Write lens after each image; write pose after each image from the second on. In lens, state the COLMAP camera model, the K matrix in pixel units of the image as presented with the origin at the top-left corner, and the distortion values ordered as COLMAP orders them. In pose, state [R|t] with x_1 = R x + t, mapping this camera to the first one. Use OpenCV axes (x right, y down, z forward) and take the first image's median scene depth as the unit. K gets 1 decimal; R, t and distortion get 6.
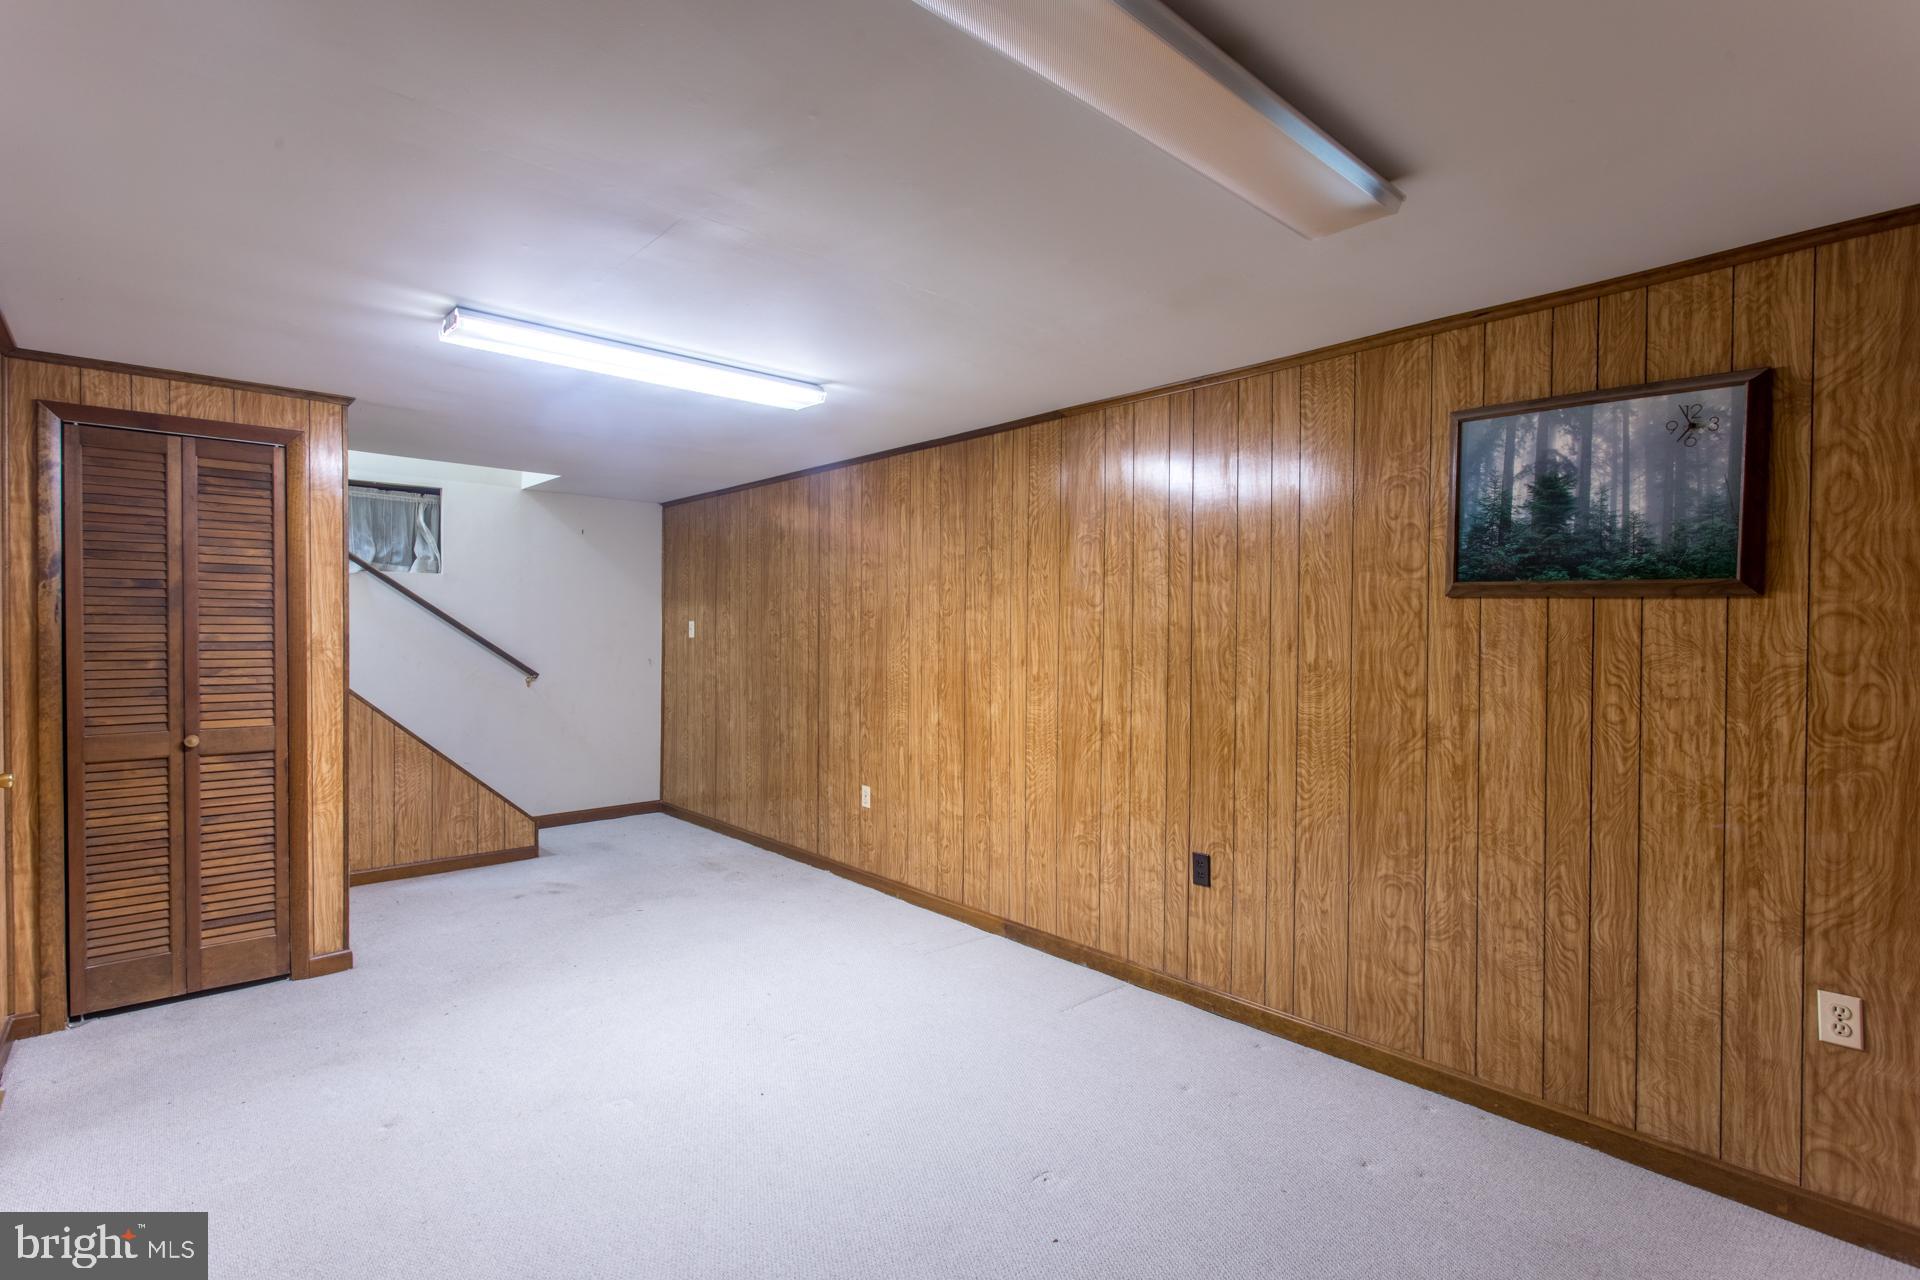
lens RADIAL K [[902.3, 0, 950.0], [0, 902.3, 635.9], [0, 0, 1]] dist [-0.002972, 0.001722]
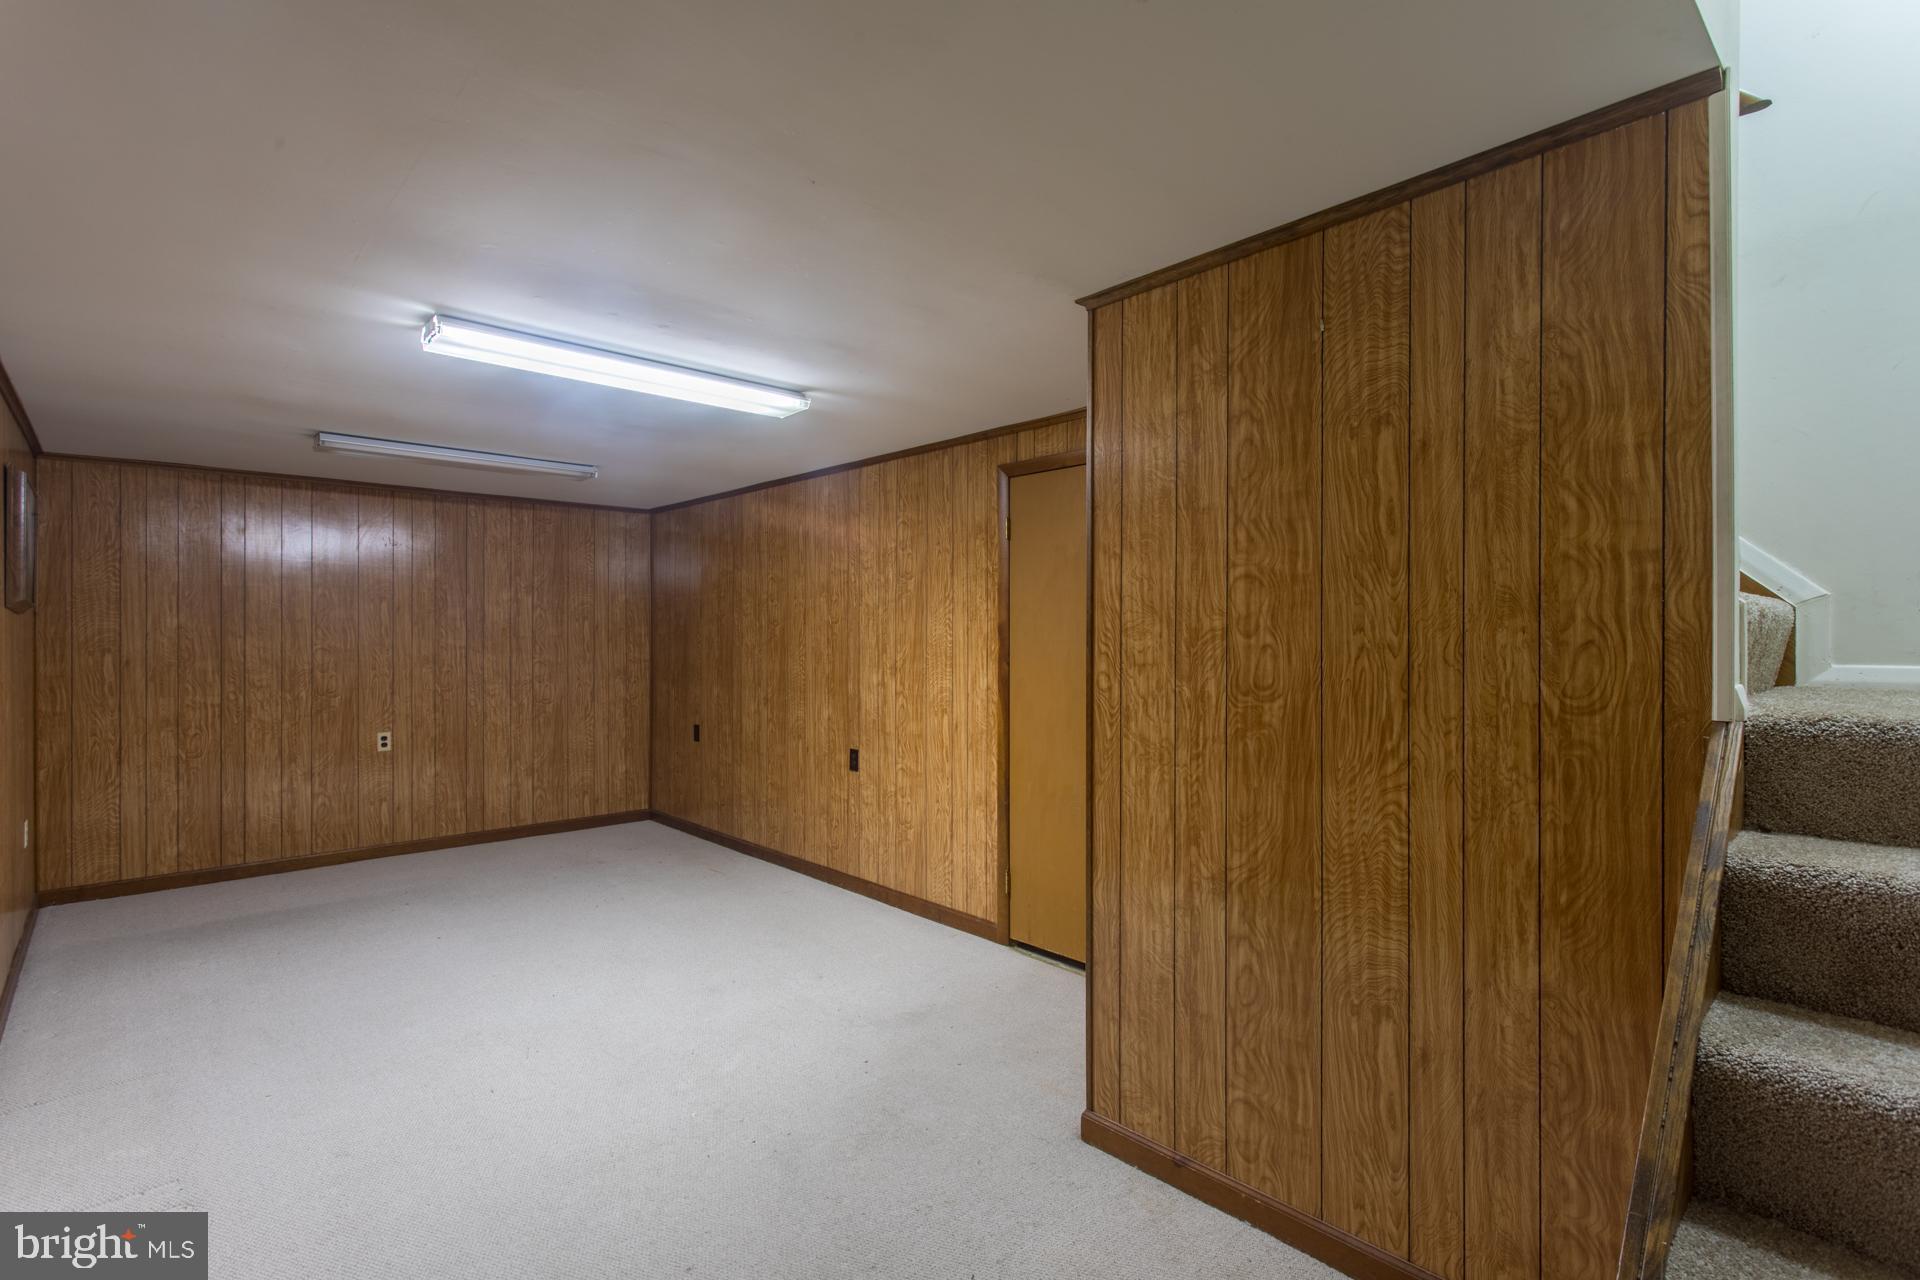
lens RADIAL K [[898.3, 0, 954.3], [0, 898.3, 632.3], [0, 0, 1]] dist [-0.000547, 0.000747]
pose [[0.999798, -0.007309, 0.018735, 0.603778], [0.007497, 0.999922, -0.009992, 0.044210], [-0.018660, 0.010131, 0.999775, -0.019132]]
